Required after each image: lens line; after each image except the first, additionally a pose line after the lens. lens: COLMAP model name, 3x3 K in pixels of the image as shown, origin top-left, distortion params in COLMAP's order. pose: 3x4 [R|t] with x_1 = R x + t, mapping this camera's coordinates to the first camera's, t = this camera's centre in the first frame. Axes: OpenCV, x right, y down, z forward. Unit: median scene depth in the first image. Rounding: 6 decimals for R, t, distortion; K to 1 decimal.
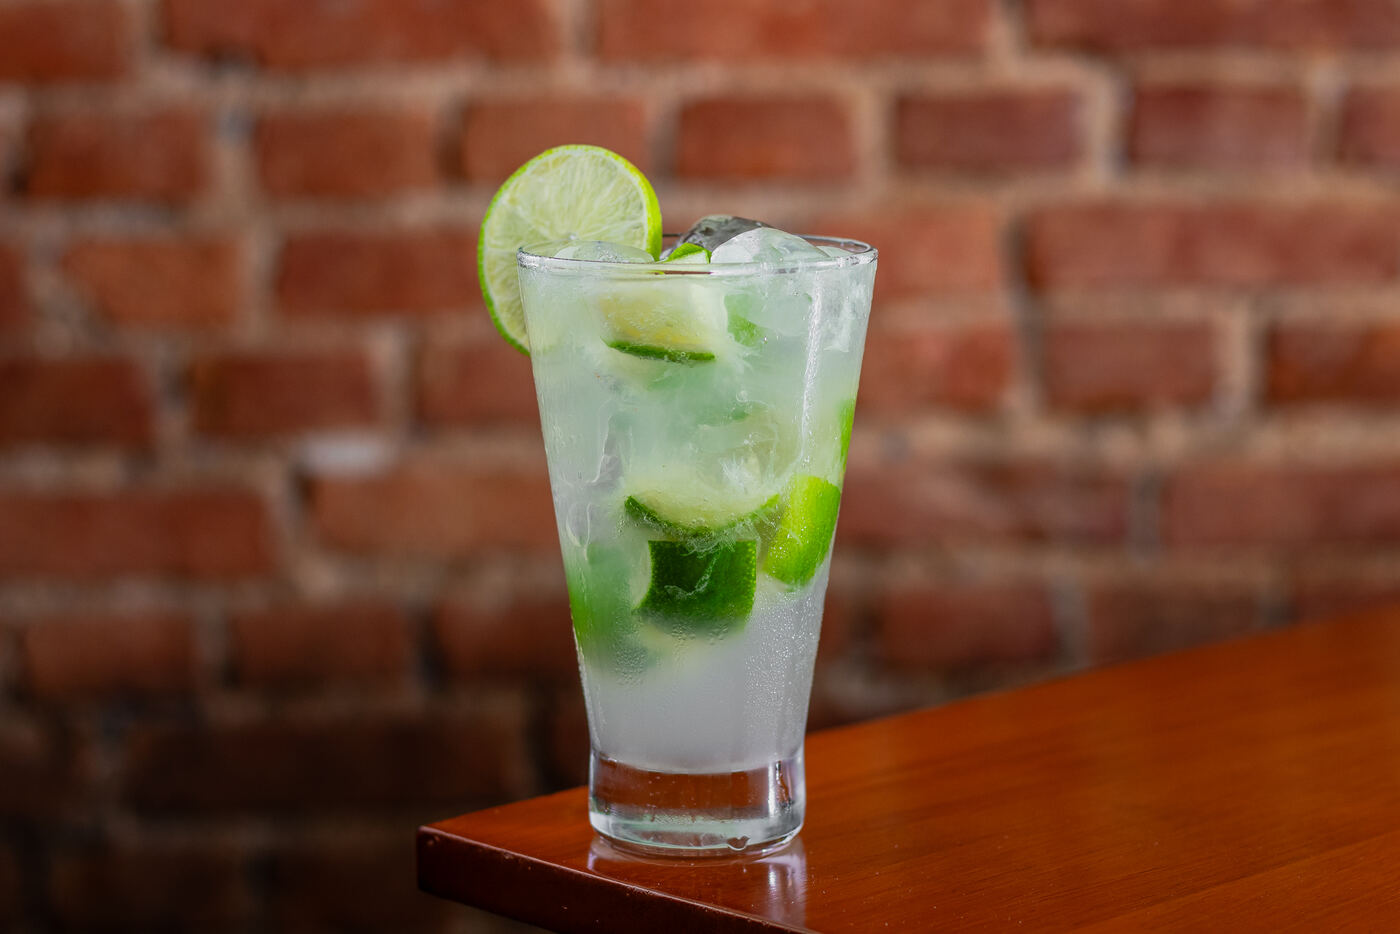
lens RADIAL K [[3414.9, 0, 688.8], [0, 3414.9, 431.9], [0, 0, 1]] dist [-0.043521, 0.000000]
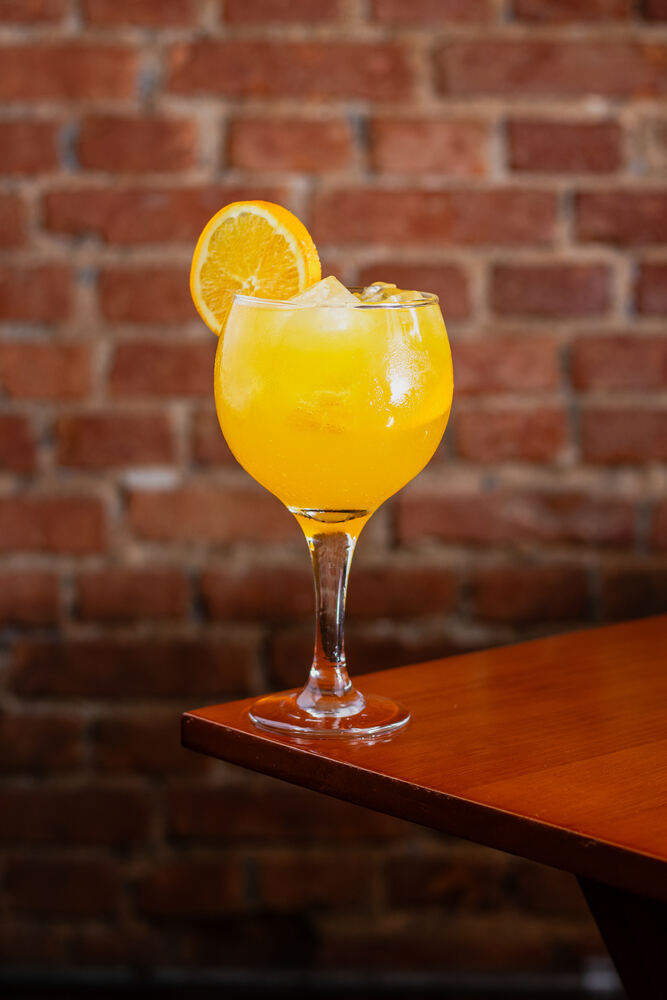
lens RADIAL K [[2439.2, 0, 333.3], [0, 2439.2, 498.2], [0, 0, 1]] dist [-0.043521, 0.000000]
pose [[0.999289, 0.025862, -0.027446, 0.018329], [-0.025014, 0.999213, 0.030798, -0.022166], [0.028221, -0.030090, 0.999149, -0.162602]]
